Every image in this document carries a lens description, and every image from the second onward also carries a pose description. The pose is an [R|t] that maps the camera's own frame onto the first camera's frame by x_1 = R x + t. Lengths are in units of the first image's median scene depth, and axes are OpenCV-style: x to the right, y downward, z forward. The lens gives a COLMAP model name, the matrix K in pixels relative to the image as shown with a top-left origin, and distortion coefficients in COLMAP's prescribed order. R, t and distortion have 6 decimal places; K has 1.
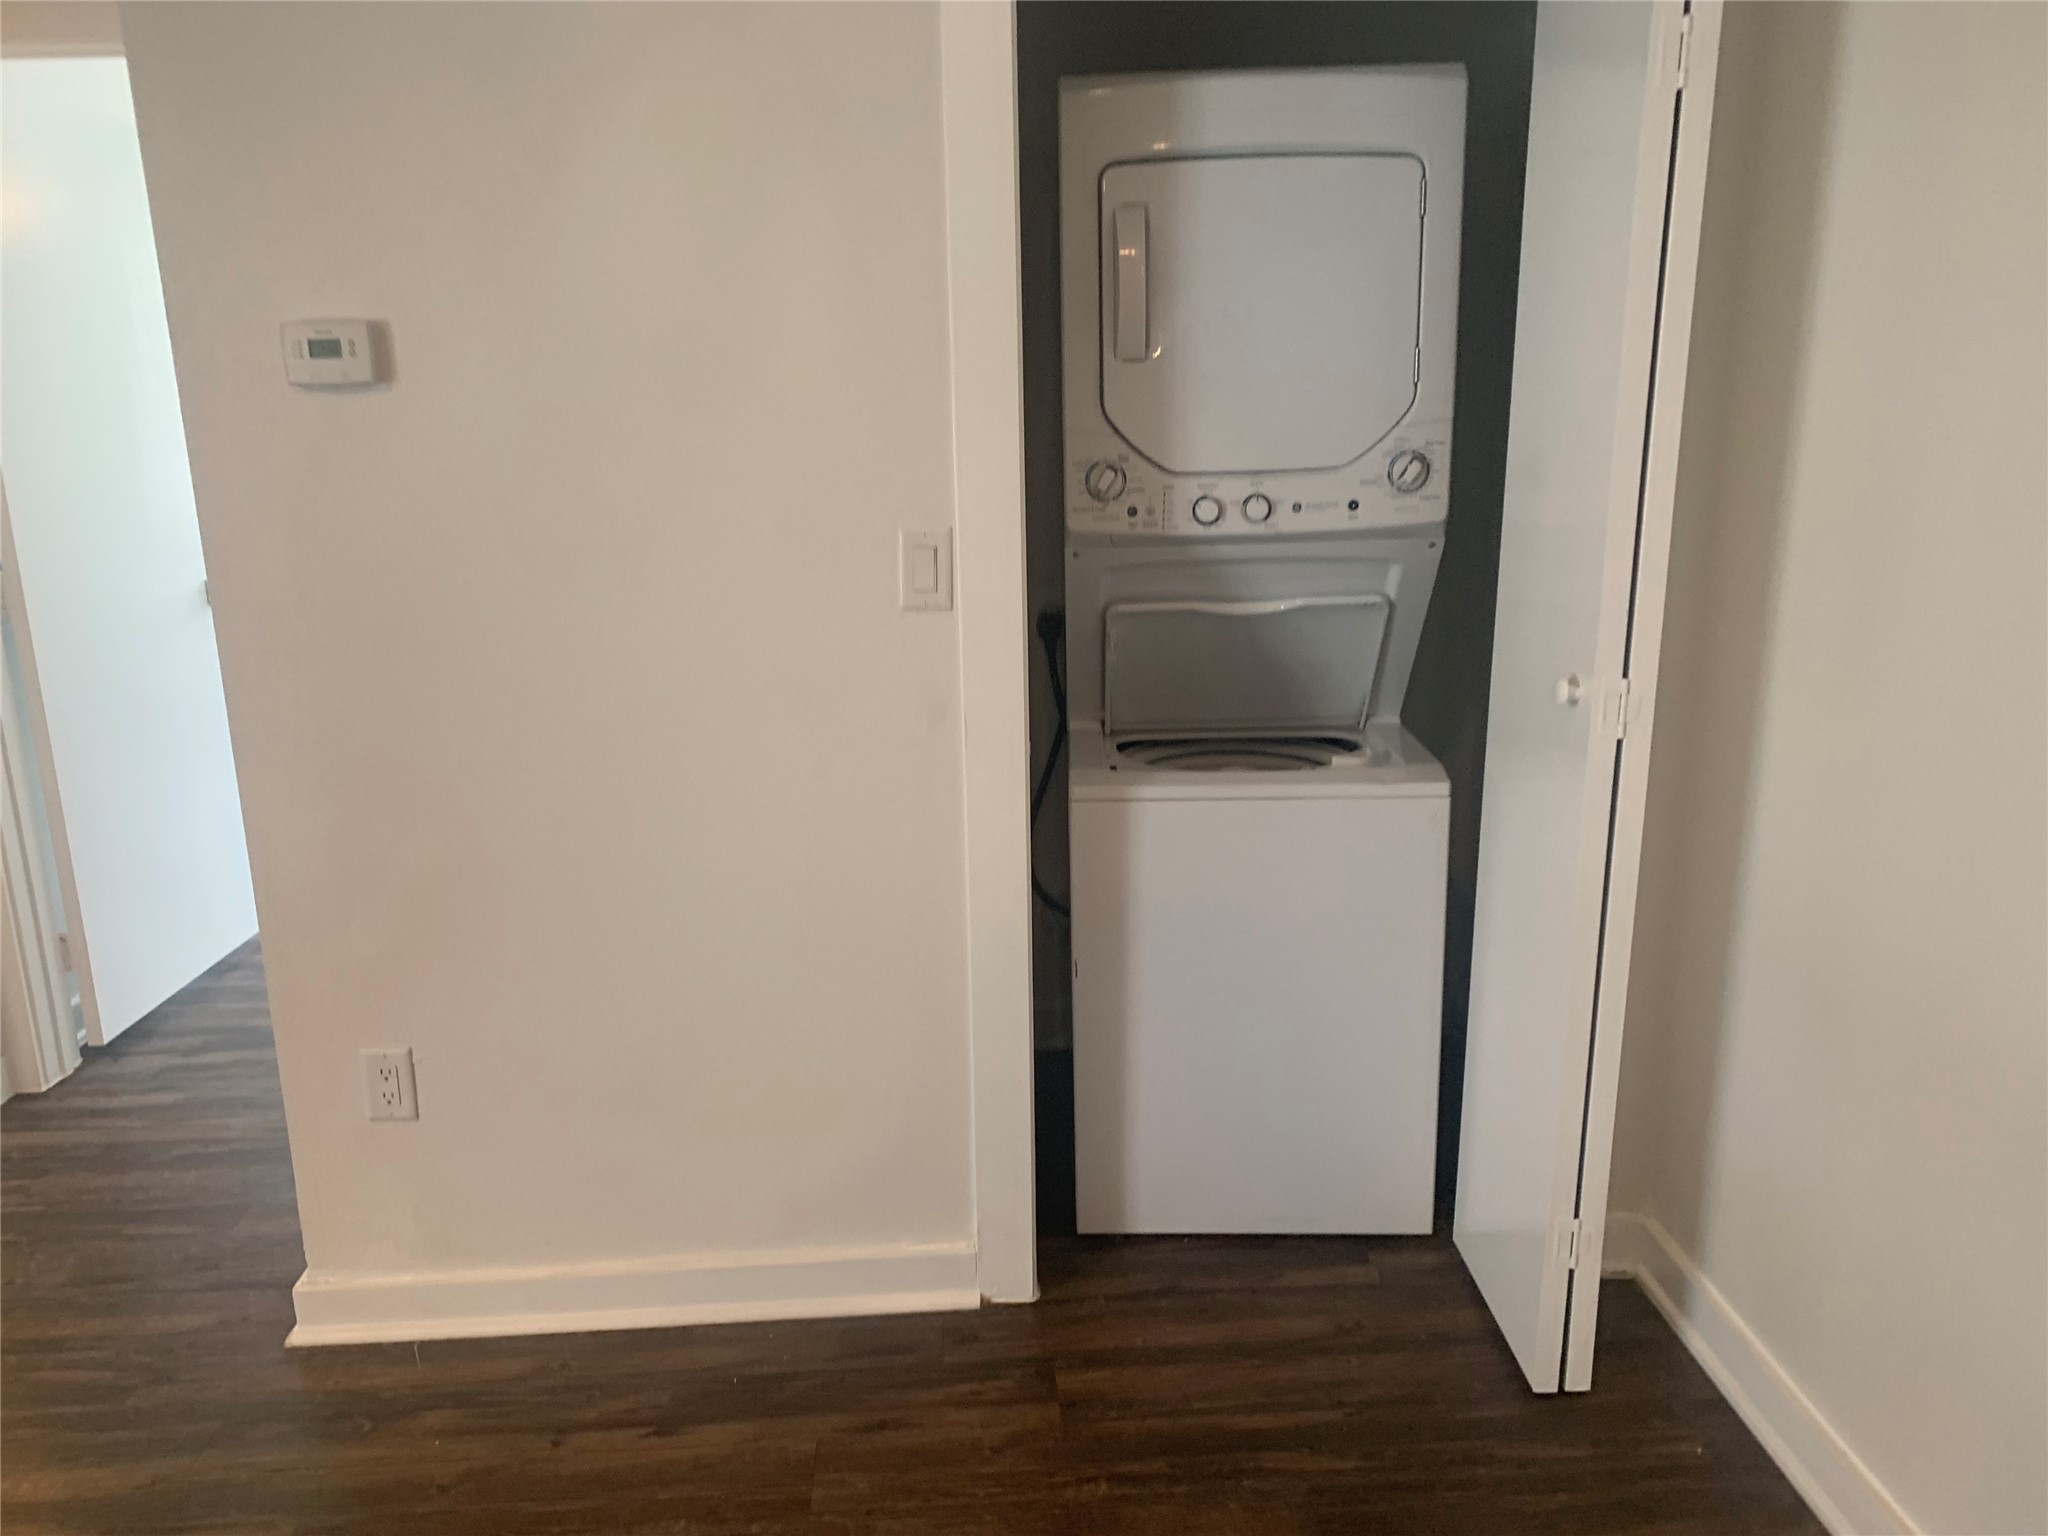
lens RADIAL K [[1573.0, 0, 1024.0], [0, 1573.0, 768.0], [0, 0, 1]] dist [0.077091, -0.101279]
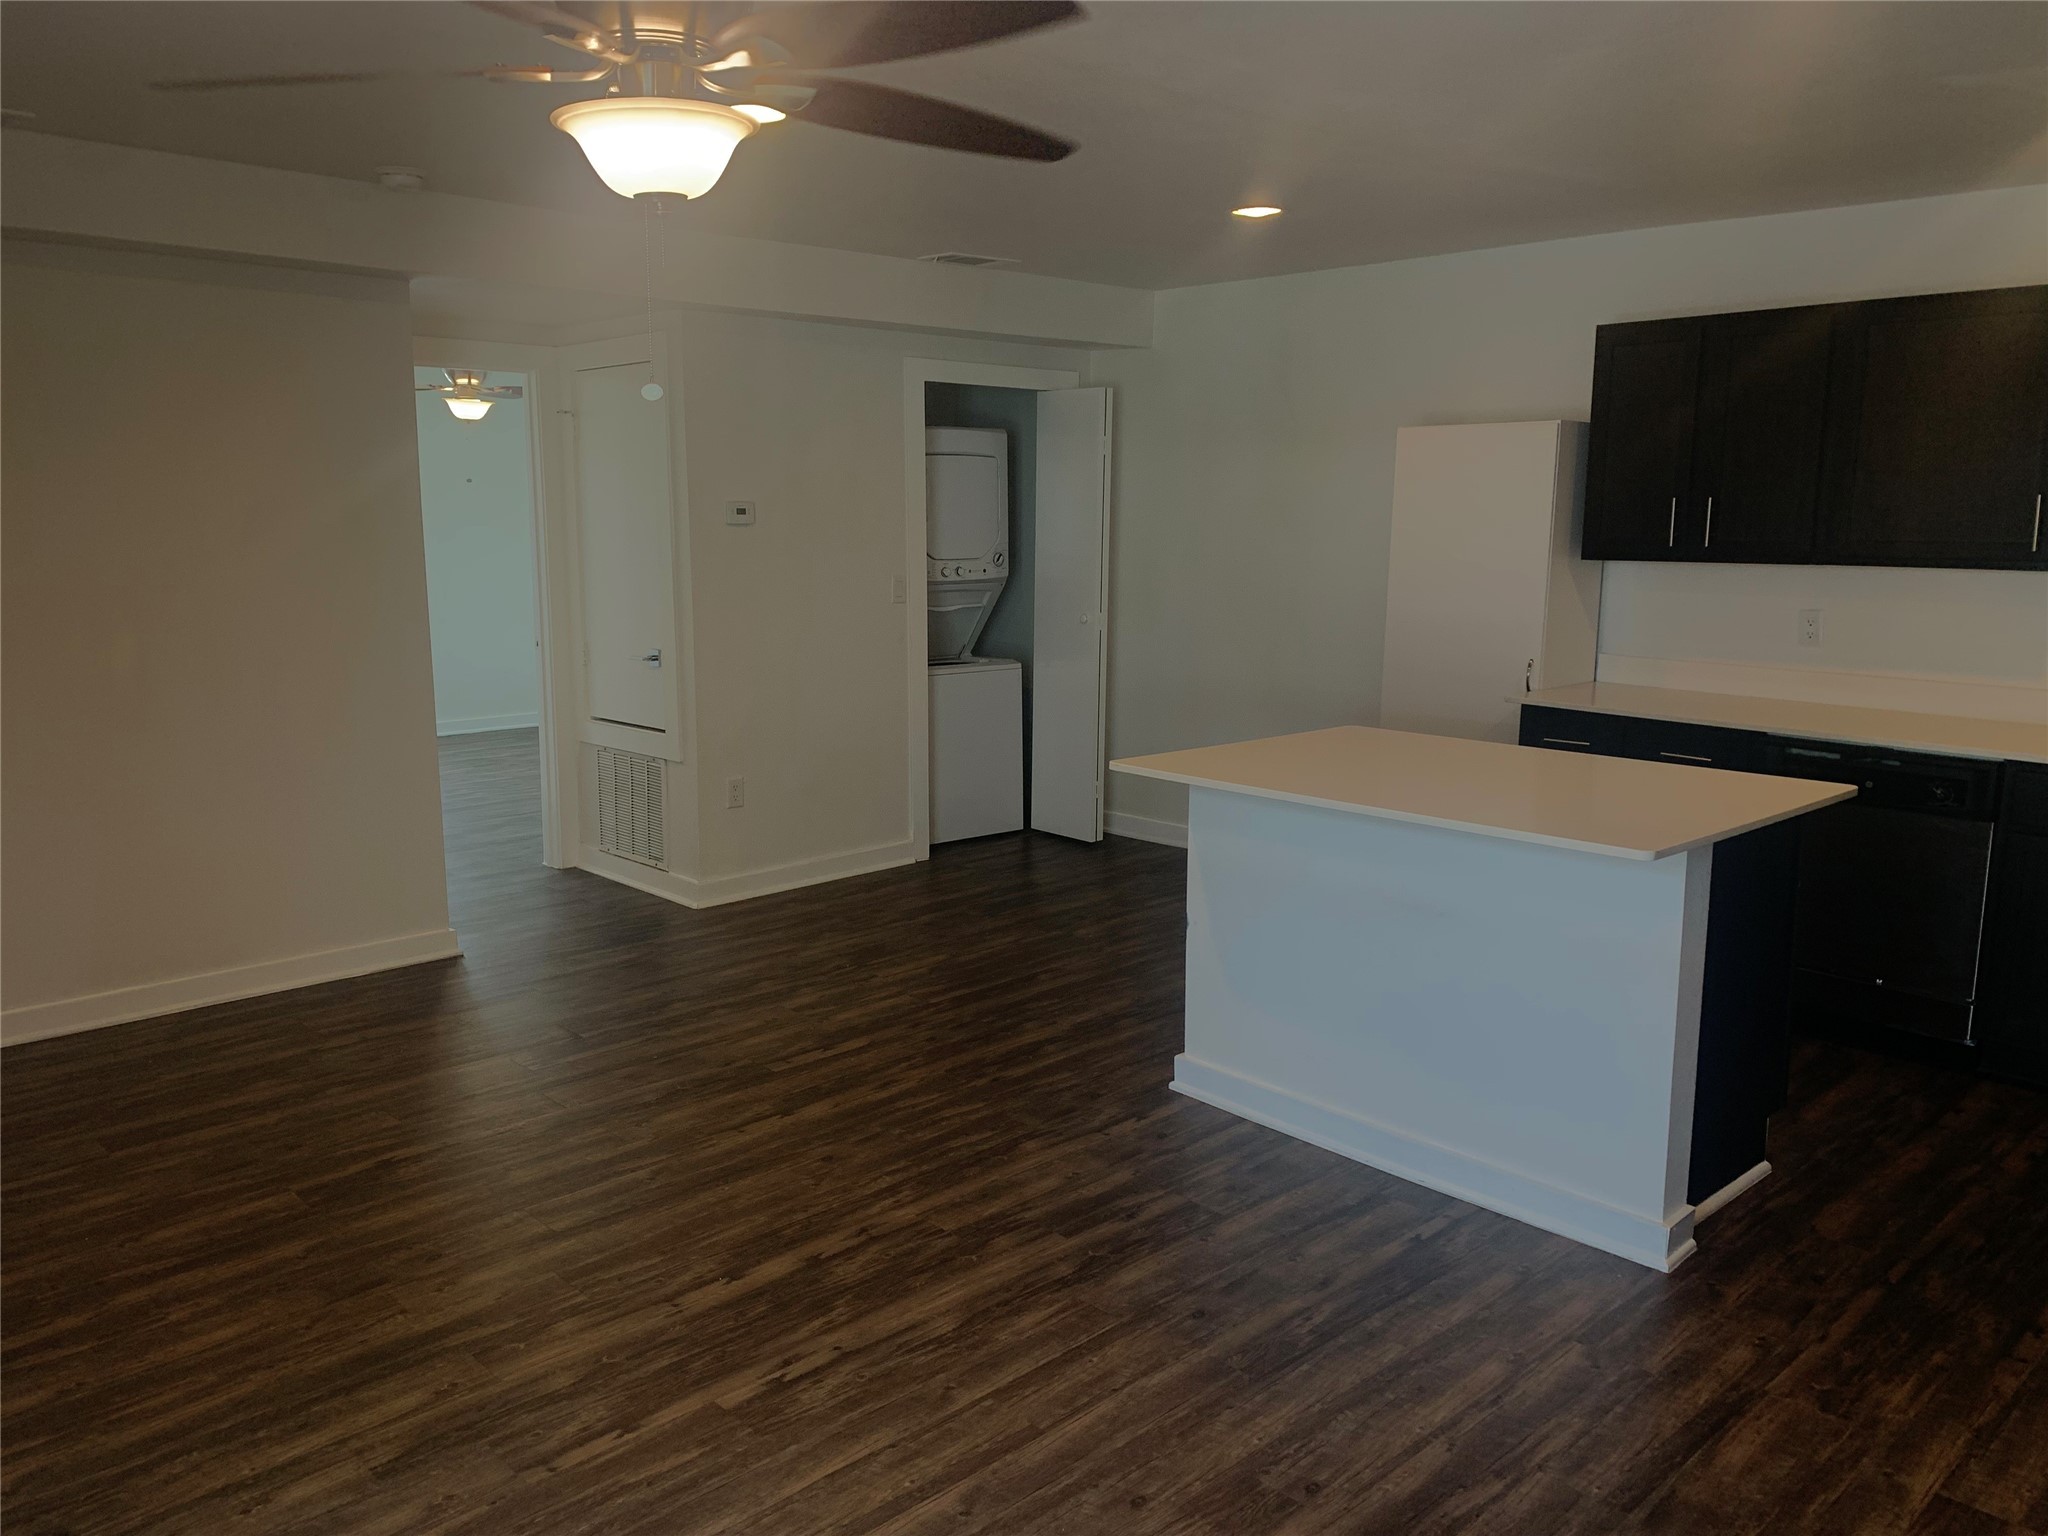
lens RADIAL K [[1573.0, 0, 1024.0], [0, 1573.0, 768.0], [0, 0, 1]] dist [0.077091, -0.101279]
pose [[0.754087, -0.082578, 0.651562, -1.652965], [0.143590, 0.988793, -0.040867, 0.321436], [-0.640886, 0.124375, 0.757494, -1.194954]]
